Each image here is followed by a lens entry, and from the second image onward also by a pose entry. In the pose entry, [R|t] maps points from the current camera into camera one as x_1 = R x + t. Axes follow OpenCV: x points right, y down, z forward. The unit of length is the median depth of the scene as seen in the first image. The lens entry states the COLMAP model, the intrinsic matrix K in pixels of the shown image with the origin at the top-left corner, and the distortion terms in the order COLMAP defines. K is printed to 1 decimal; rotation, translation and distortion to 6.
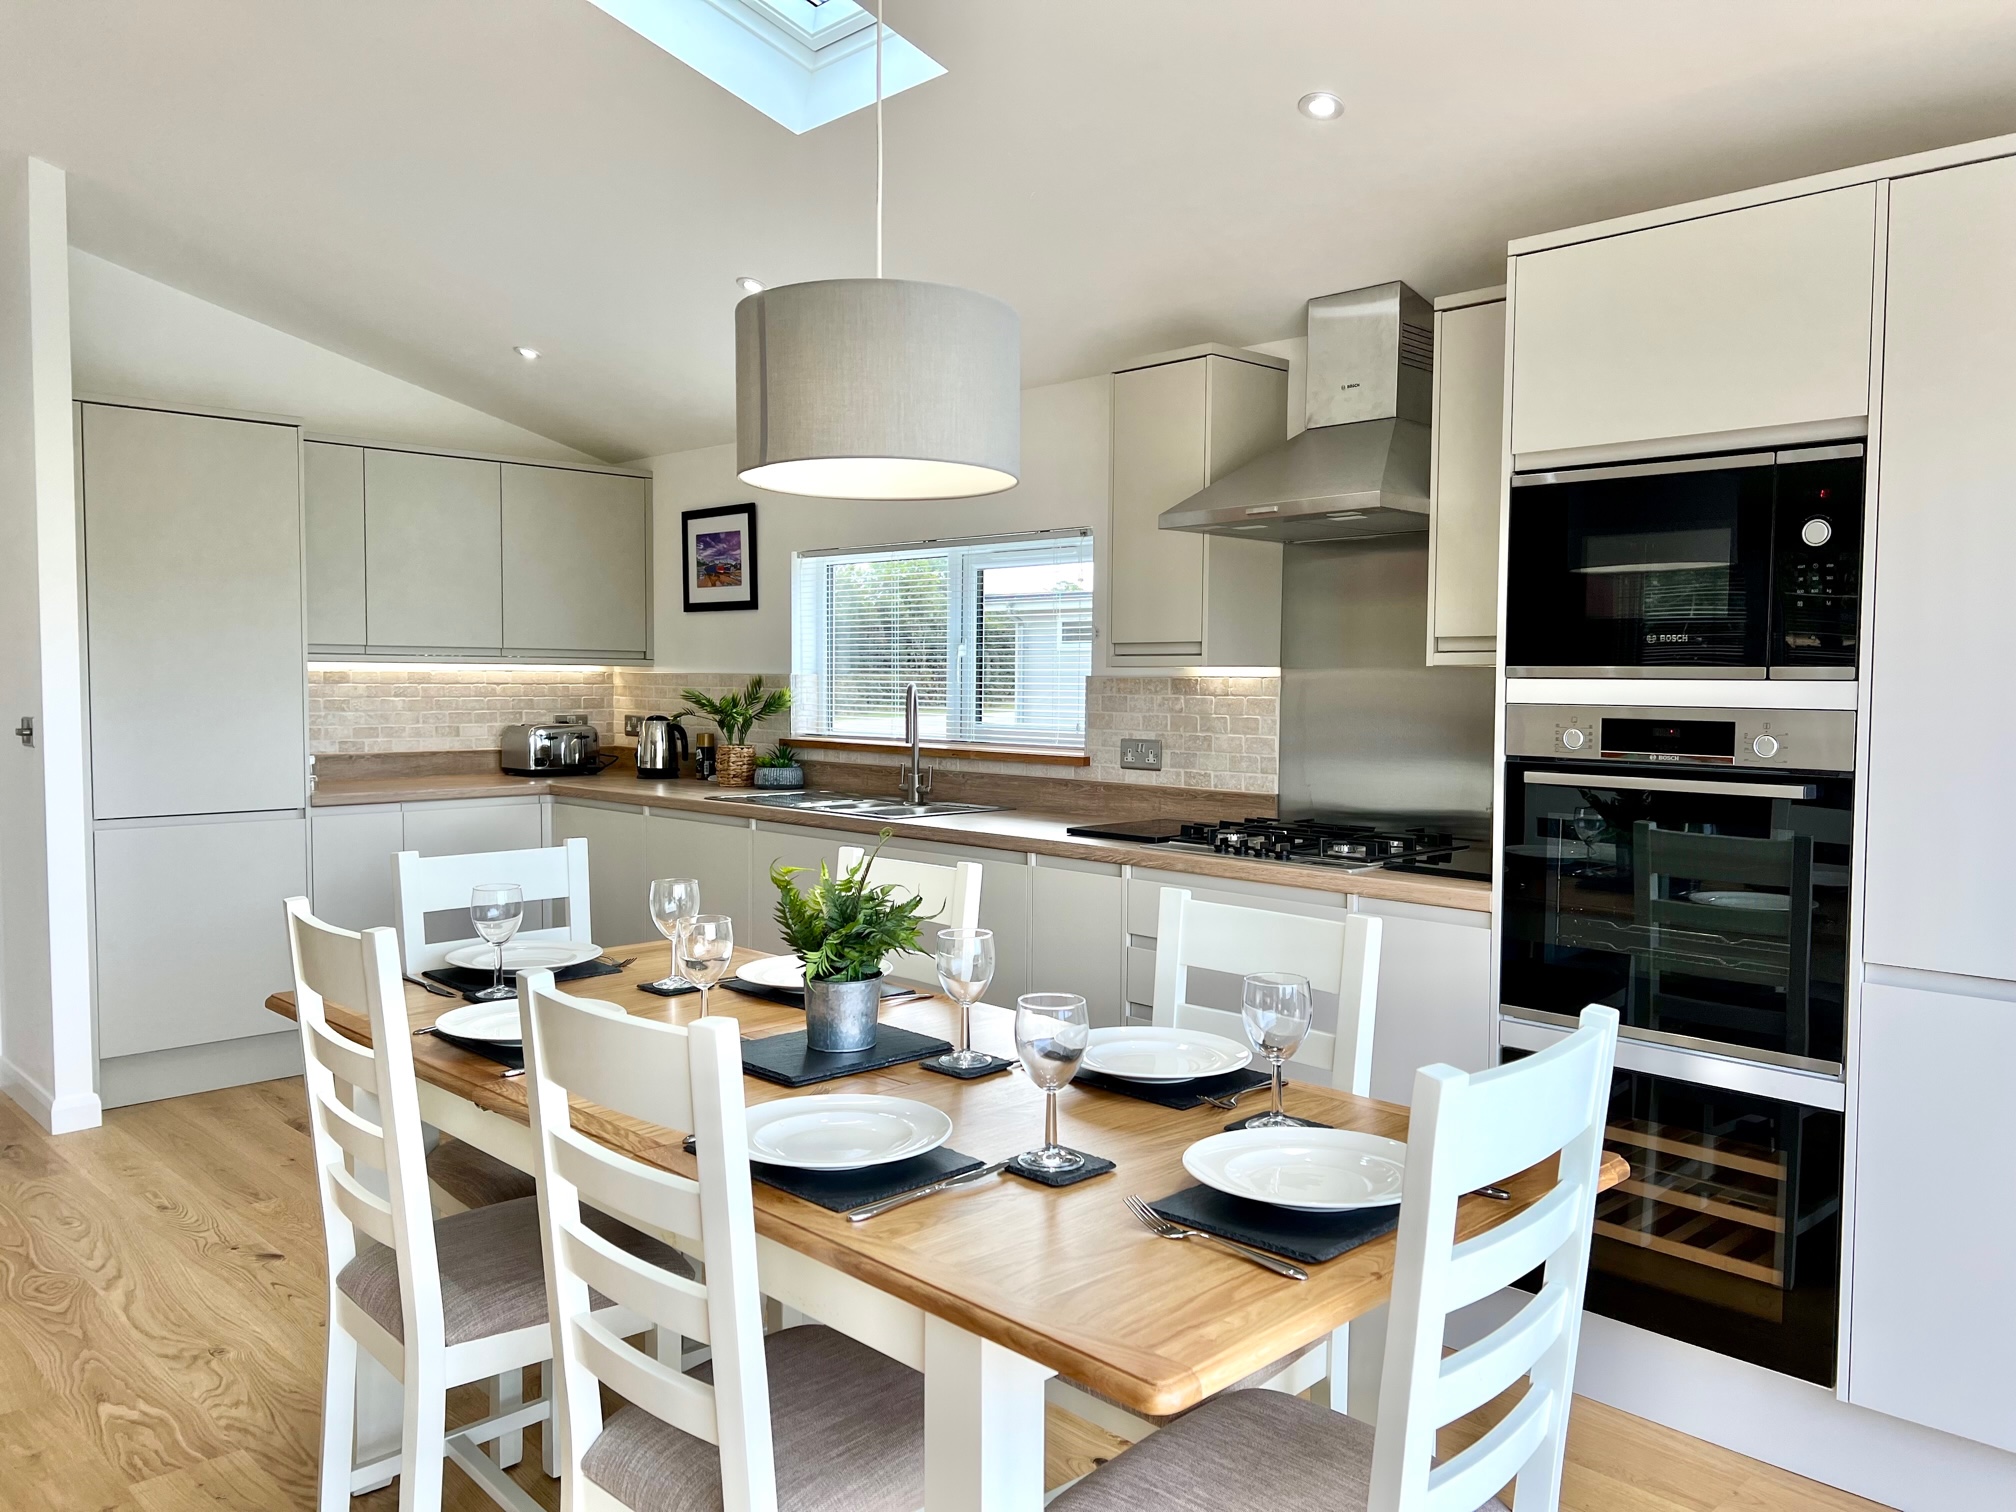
lens RADIAL K [[1512.8, 0, 1008.0], [0, 1512.8, 756.0], [0, 0, 1]] dist [0.005168, -0.005101]
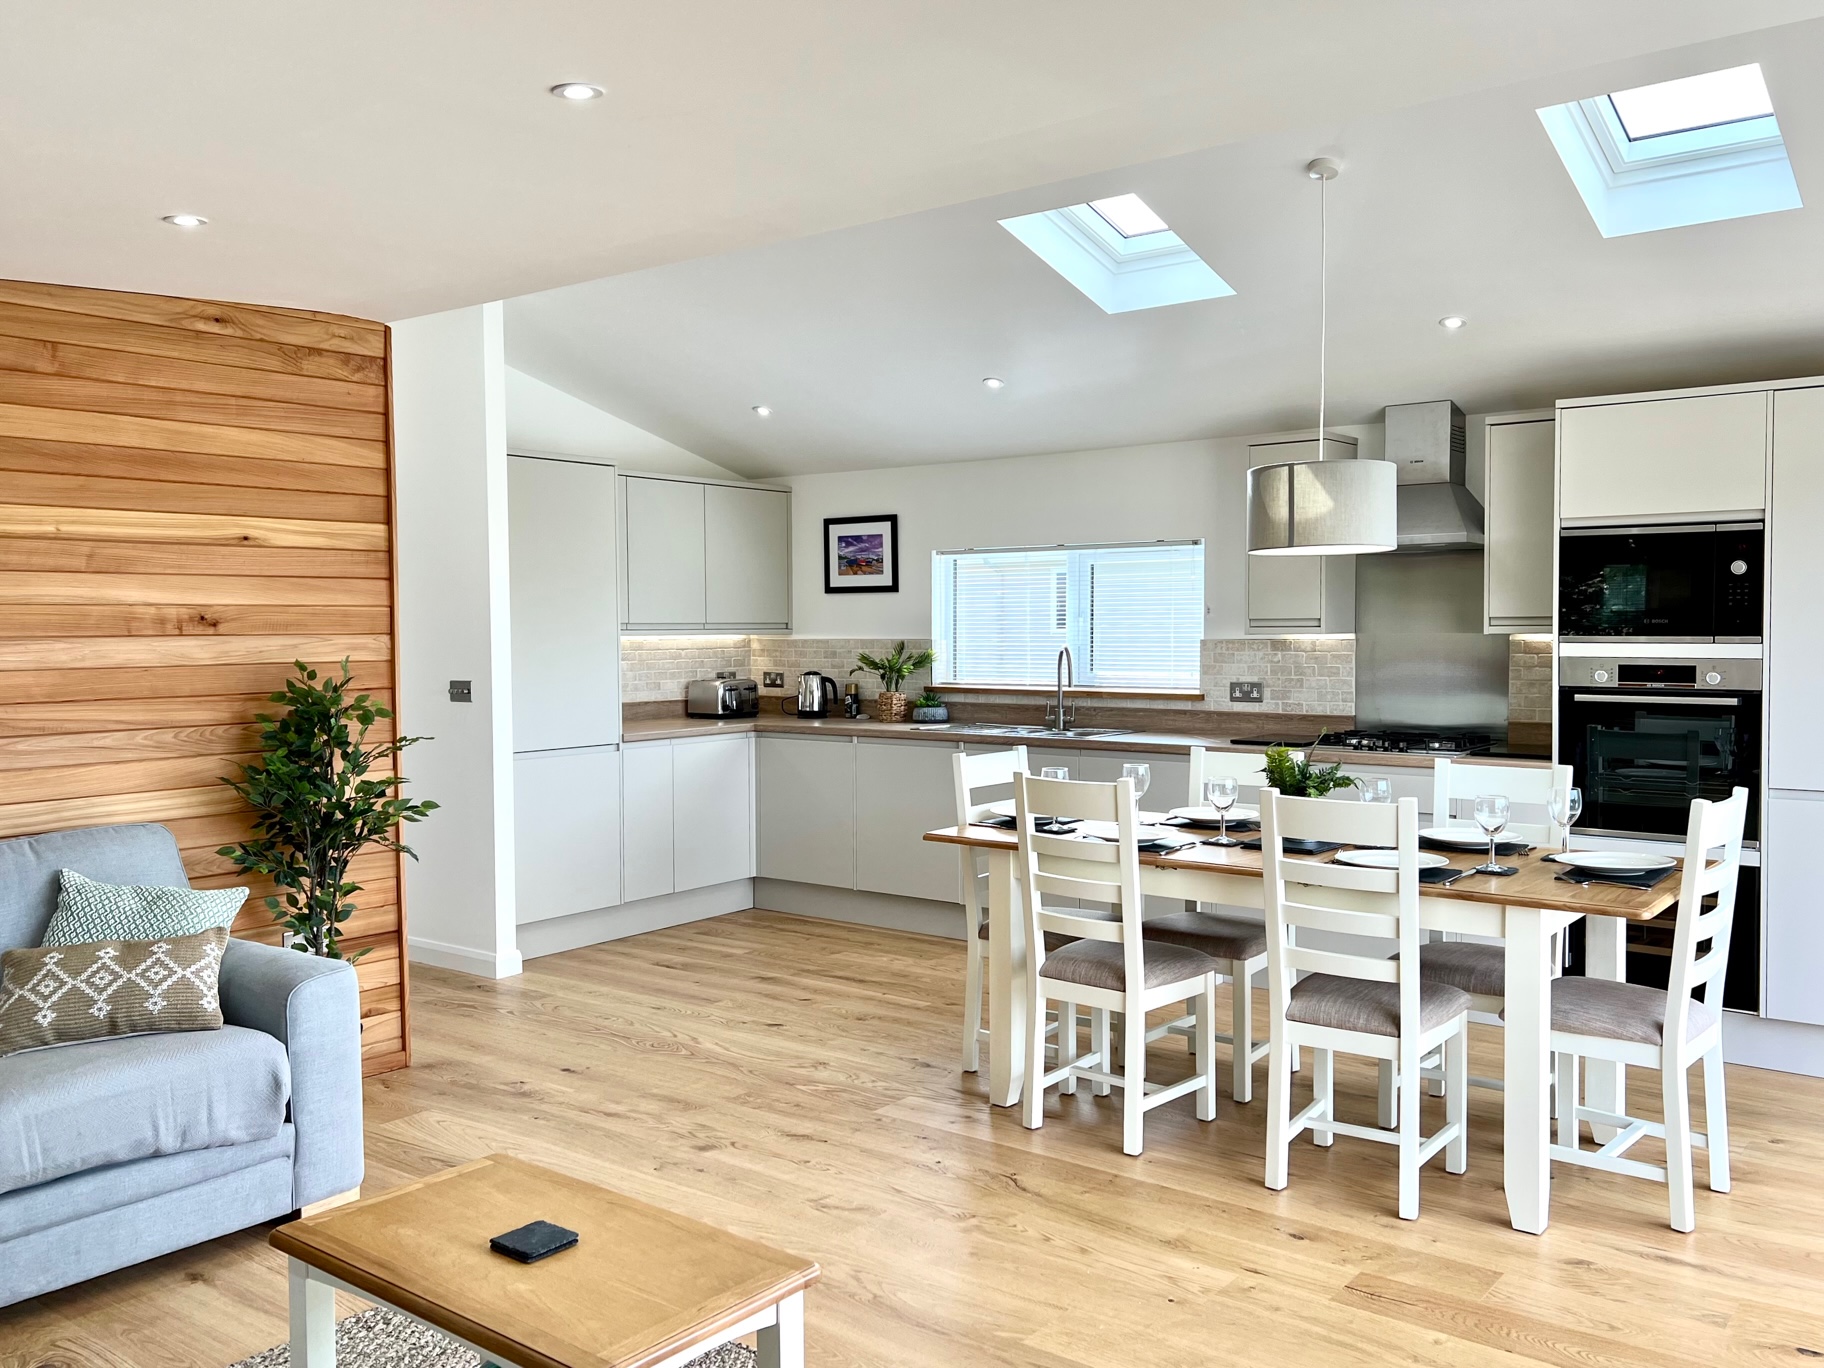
lens RADIAL K [[1478.4, 0, 912.0], [0, 1478.4, 684.0], [0, 0, 1]] dist [0.012475, -0.002177]
pose [[0.991269, -0.018290, 0.130580, -0.416070], [0.019920, 0.999739, -0.011186, 0.001074], [-0.130341, 0.013689, 0.991375, -0.403226]]
